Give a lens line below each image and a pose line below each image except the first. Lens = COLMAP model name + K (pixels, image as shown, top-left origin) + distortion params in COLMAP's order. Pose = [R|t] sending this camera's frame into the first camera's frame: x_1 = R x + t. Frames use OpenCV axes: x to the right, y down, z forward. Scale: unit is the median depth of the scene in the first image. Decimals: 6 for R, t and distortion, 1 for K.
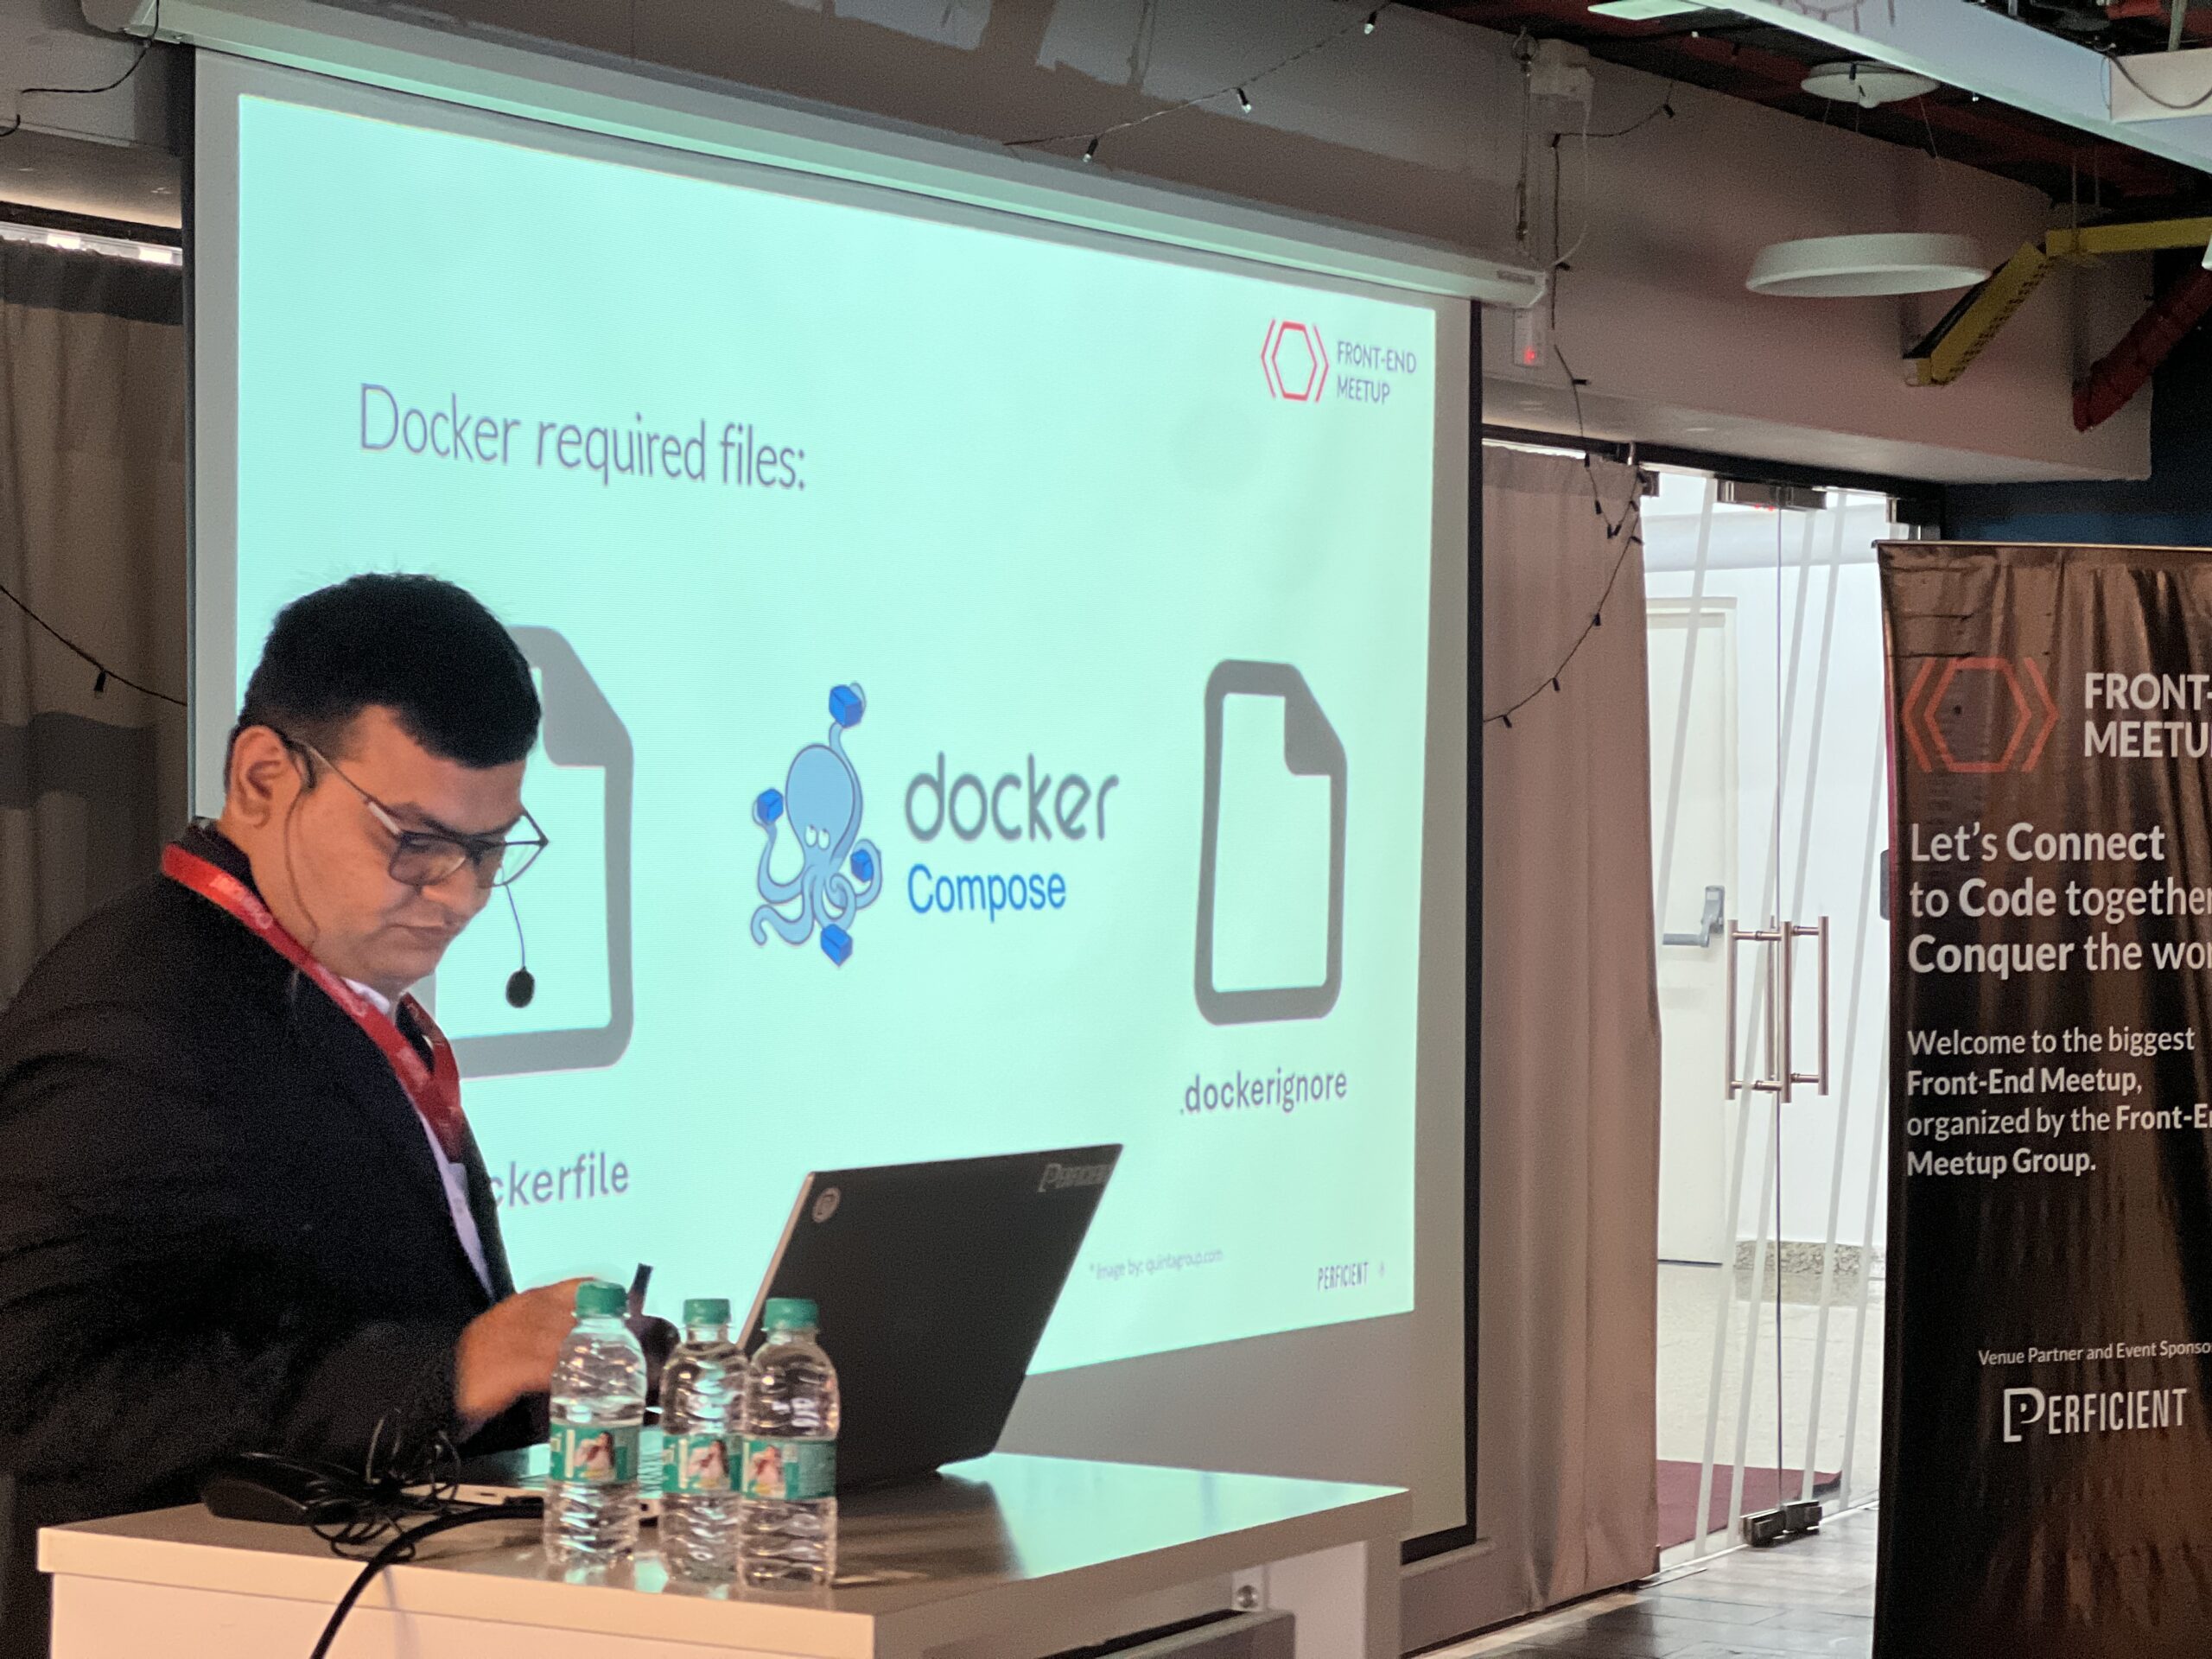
lens RADIAL K [[4863.7, 0, 1107.0], [0, 4863.7, 819.8], [0, 0, 1]] dist [0.145011, 0.000000]
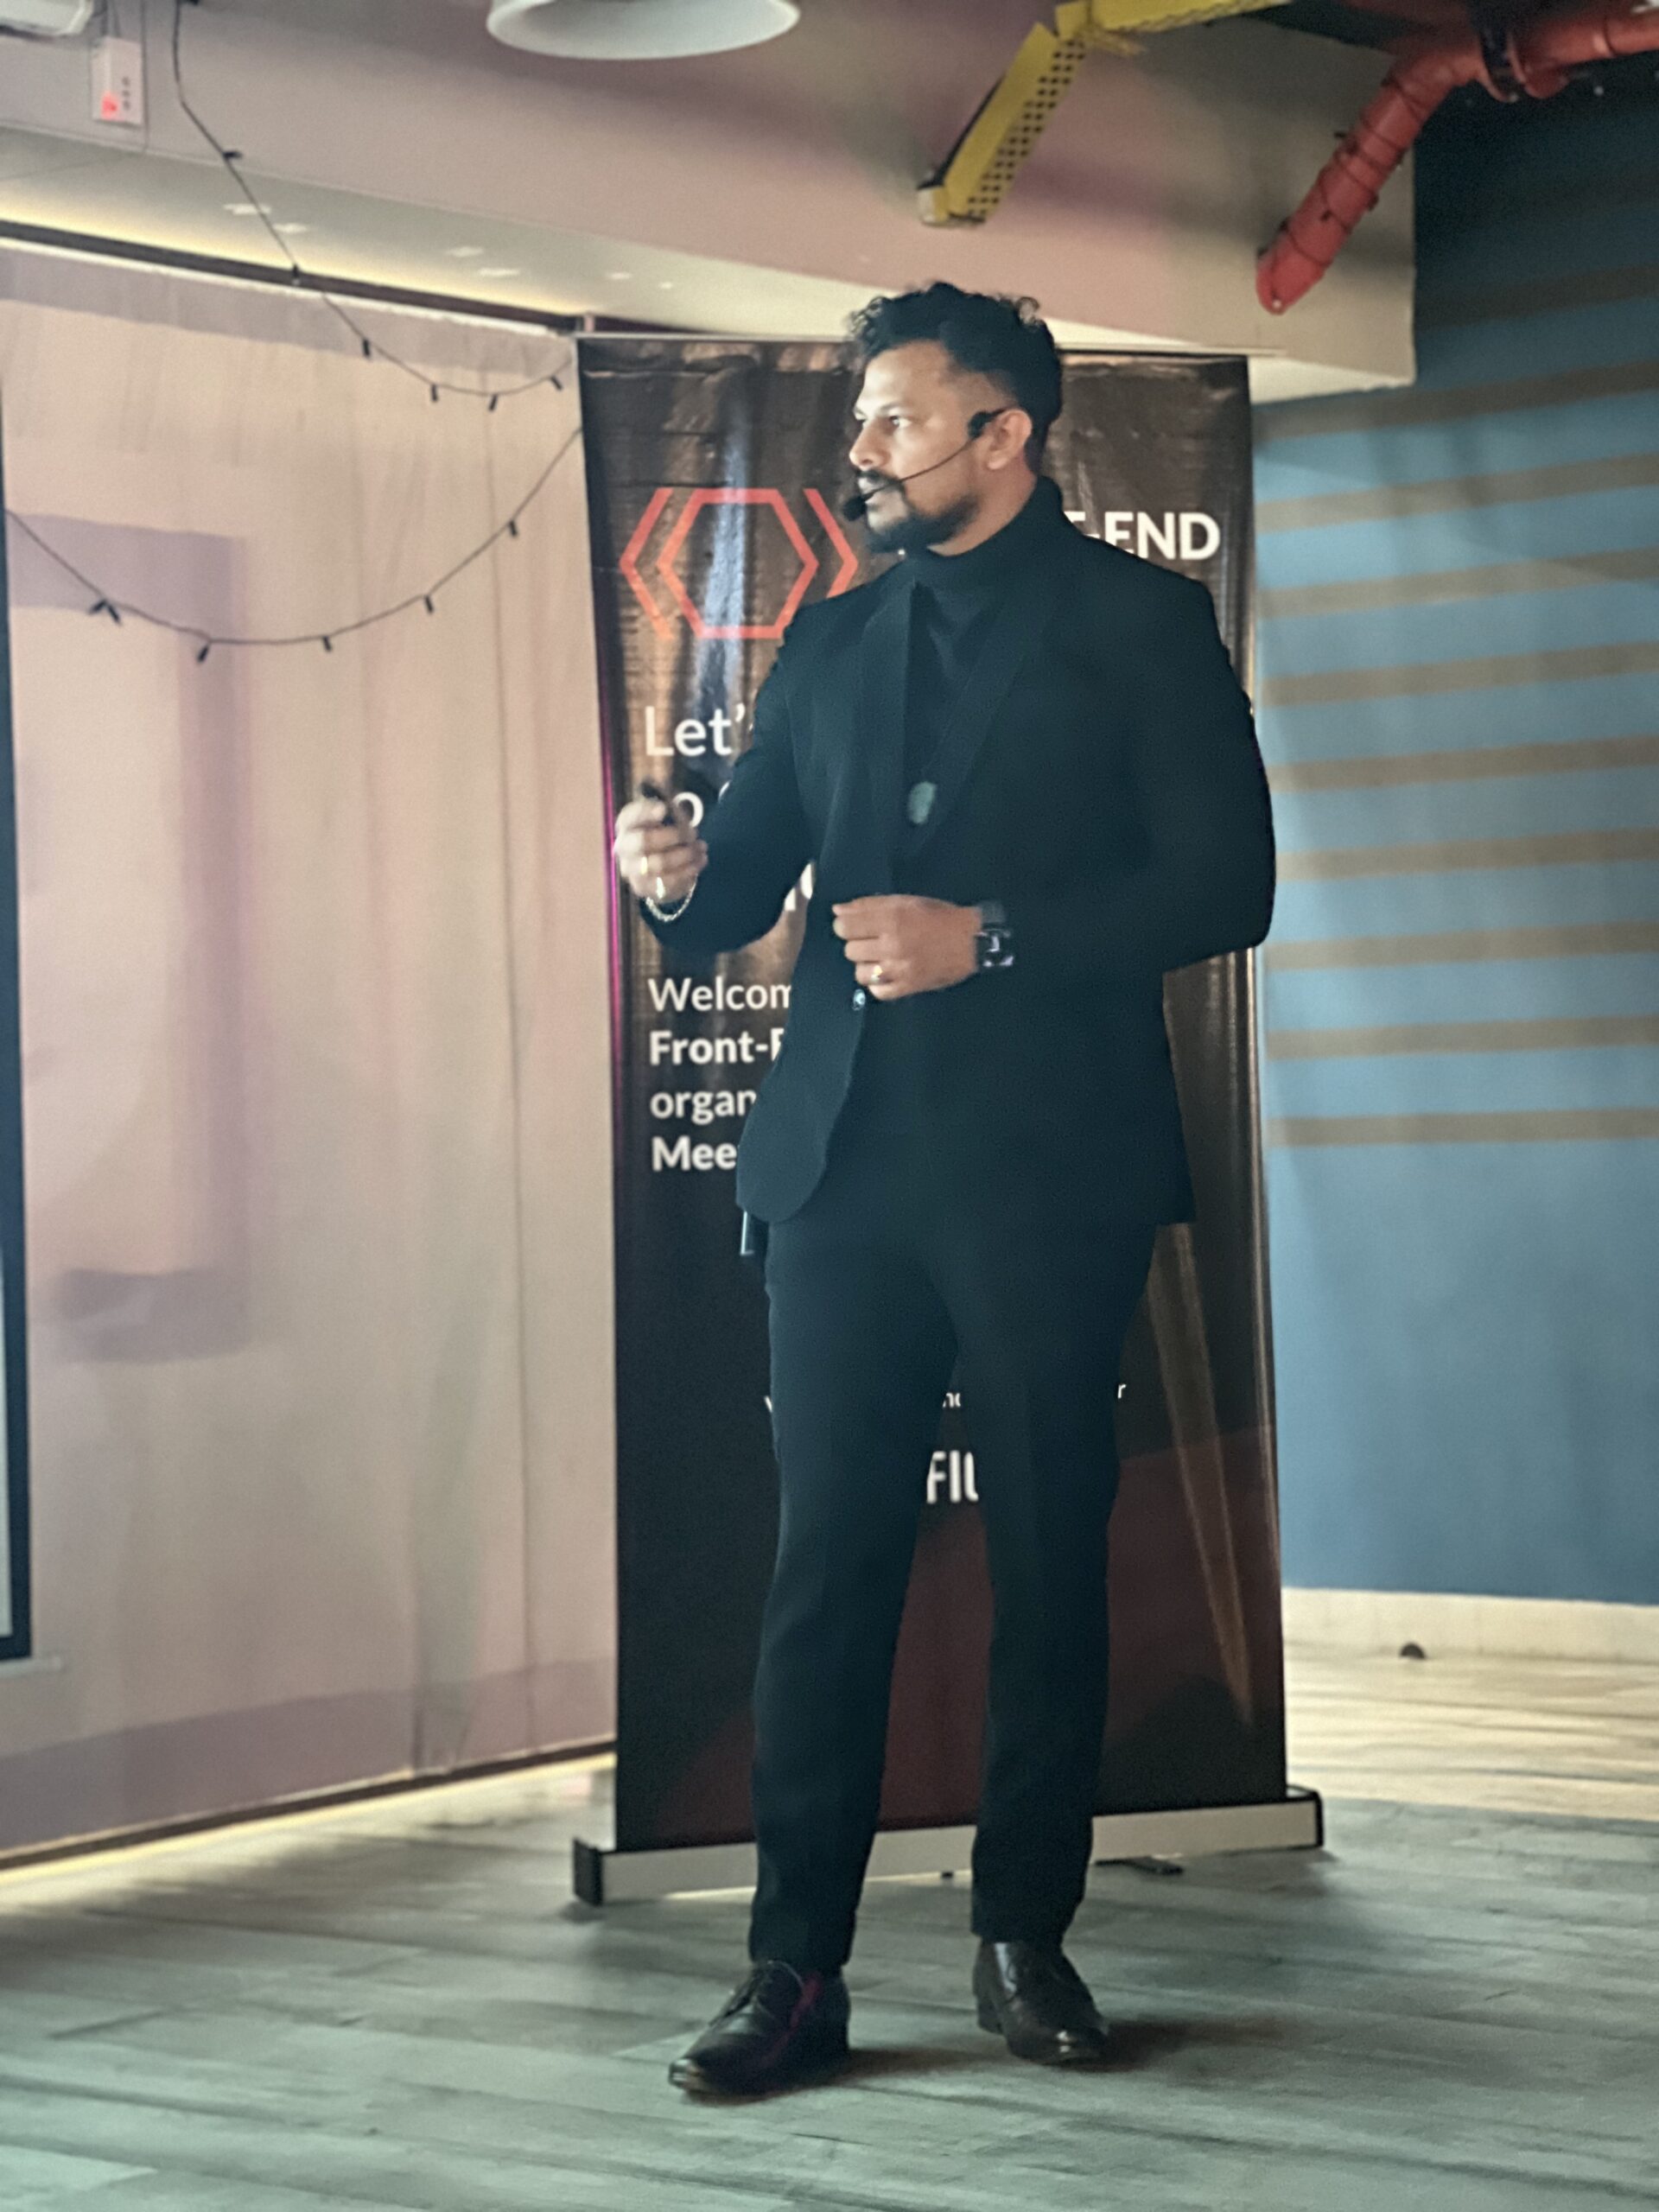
lens RADIAL K [[4863.7, 0, 820.1], [0, 4863.7, 1118.9], [0, 0, 1]] dist [0.145011, 0.000000]
pose [[0.990876, -0.030743, -0.131222, 0.287032], [0.030337, 0.999527, -0.005090, 0.069107], [0.131316, 0.001062, 0.991340, 0.248495]]
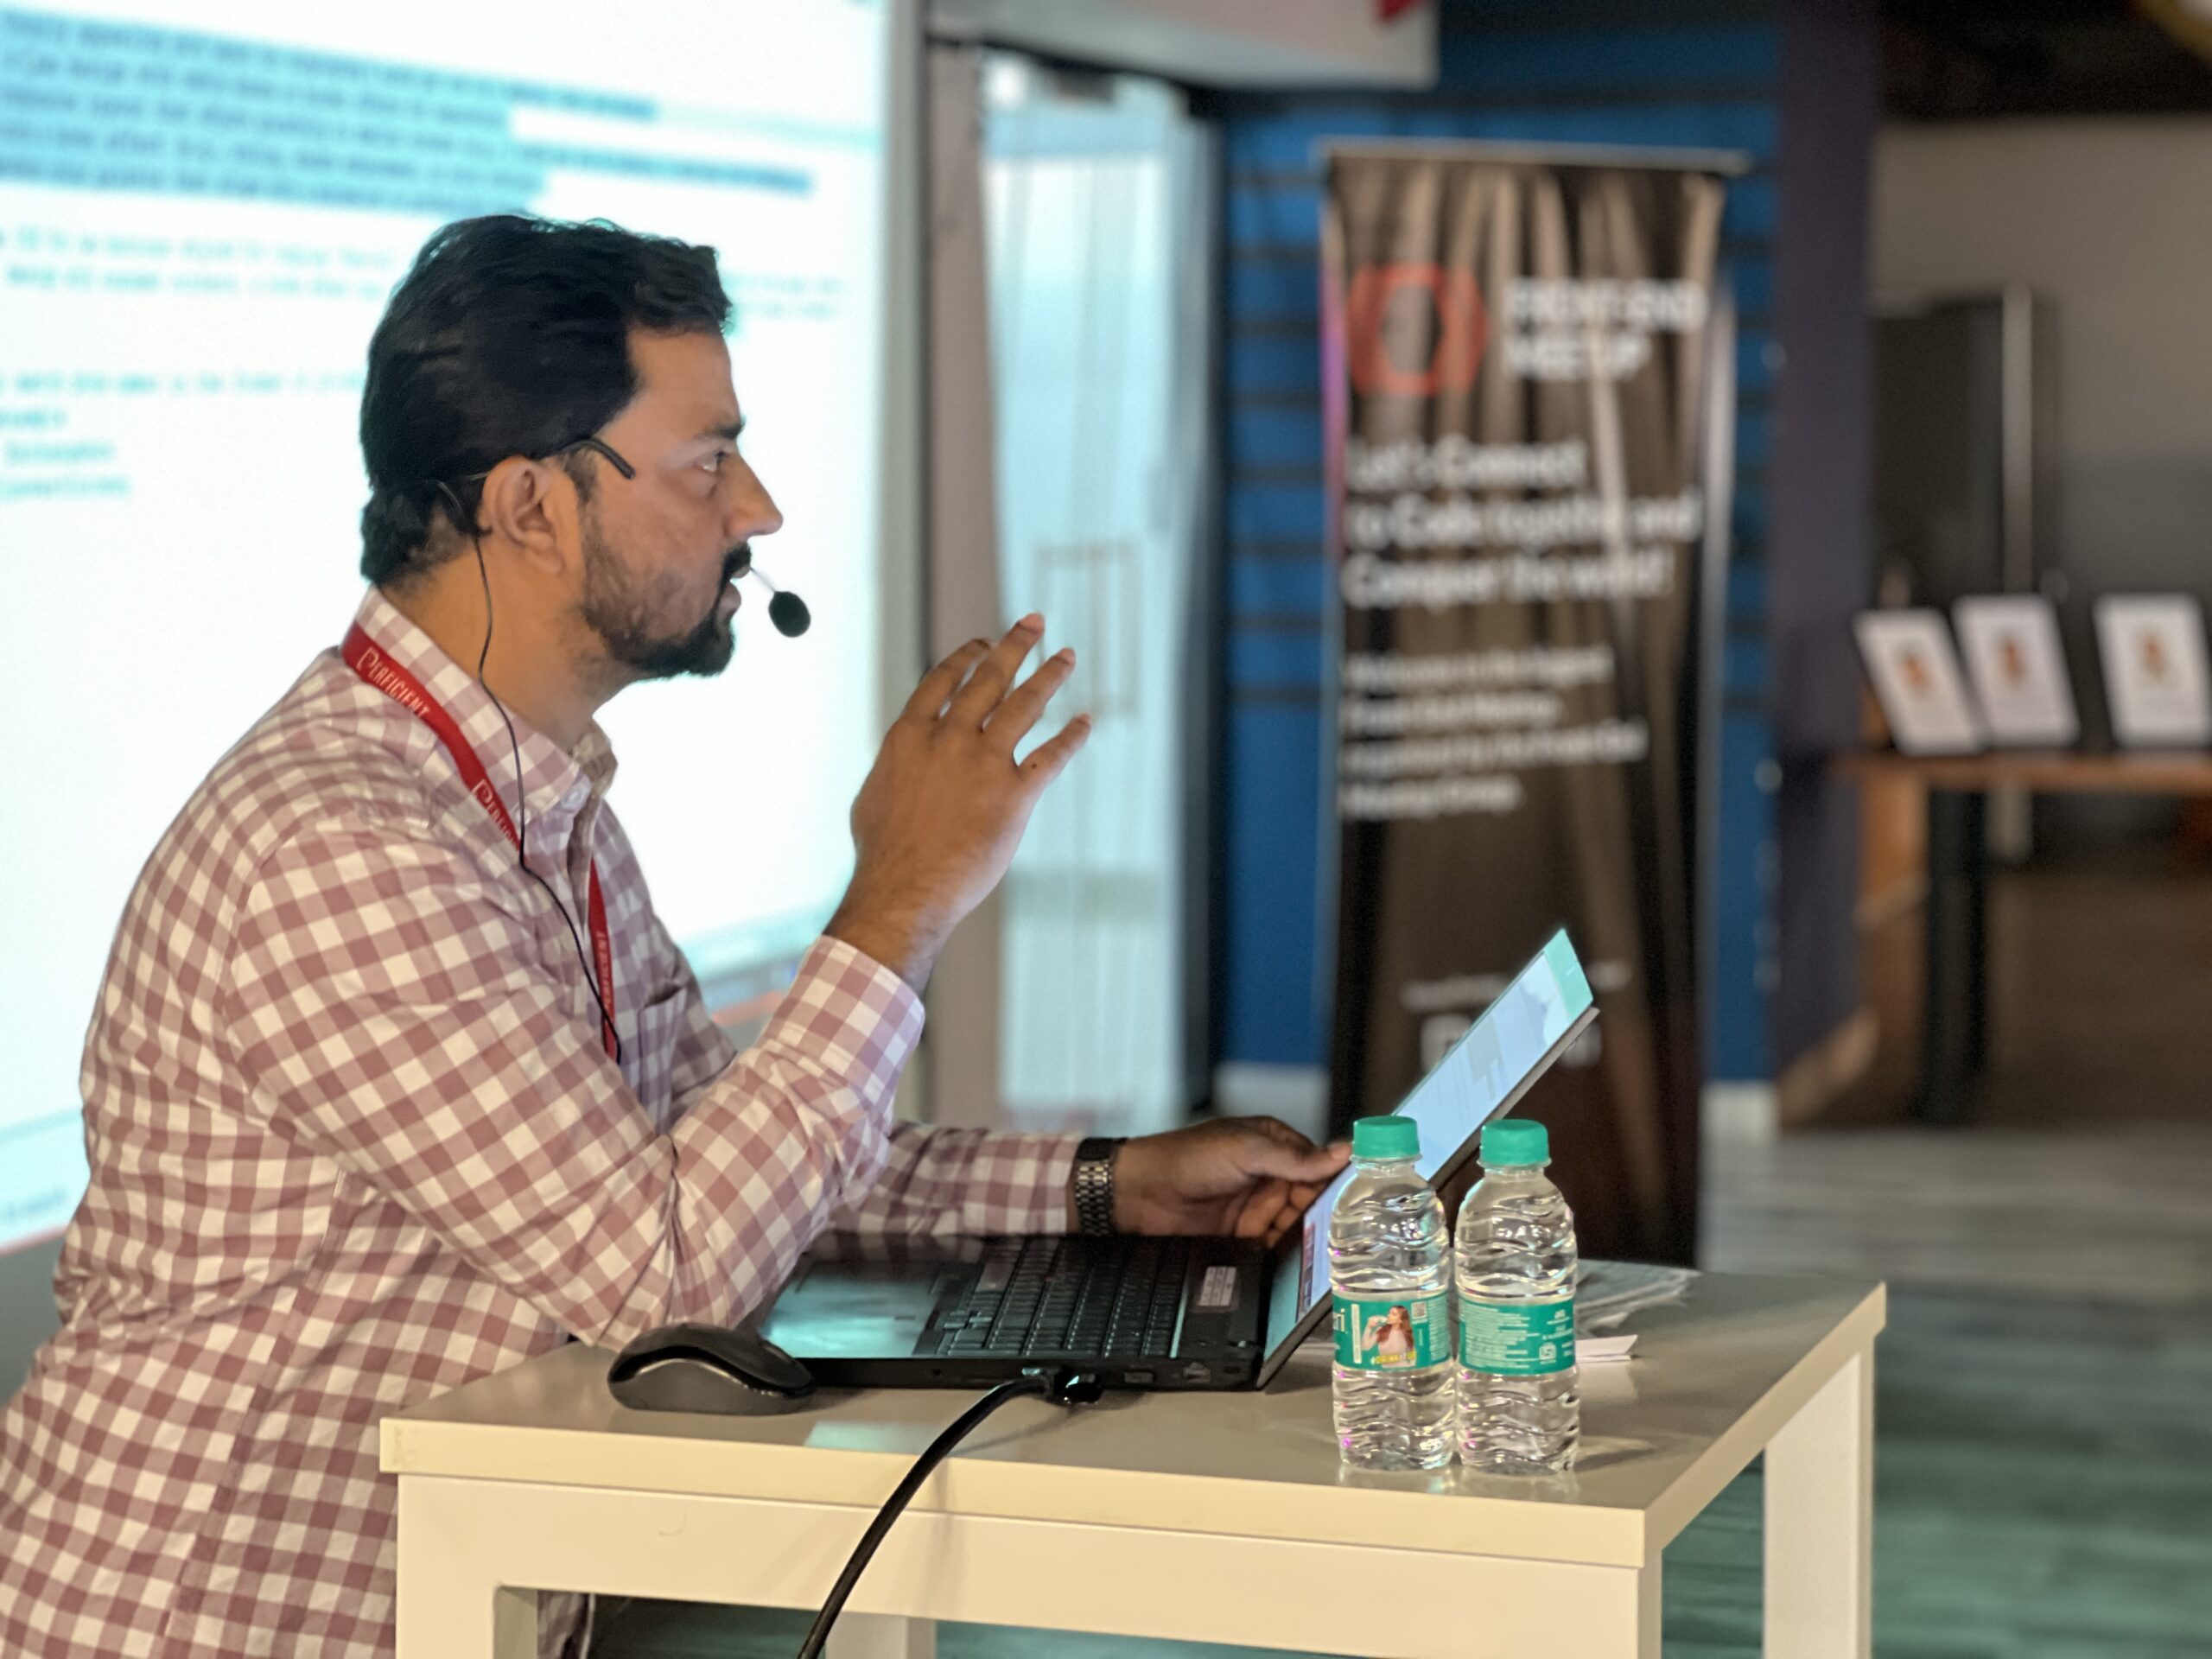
lens RADIAL K [[4863.7, 0, 1109.5], [0, 4863.7, 829.7], [0, 0, 1]] dist [0.145011, 0.000000]
pose [[0.969964, -0.026918, 0.241754, -0.111960], [0.006082, 0.996231, 0.086526, -0.006751], [-0.243172, -0.082456, 0.966472, 0.084046]]
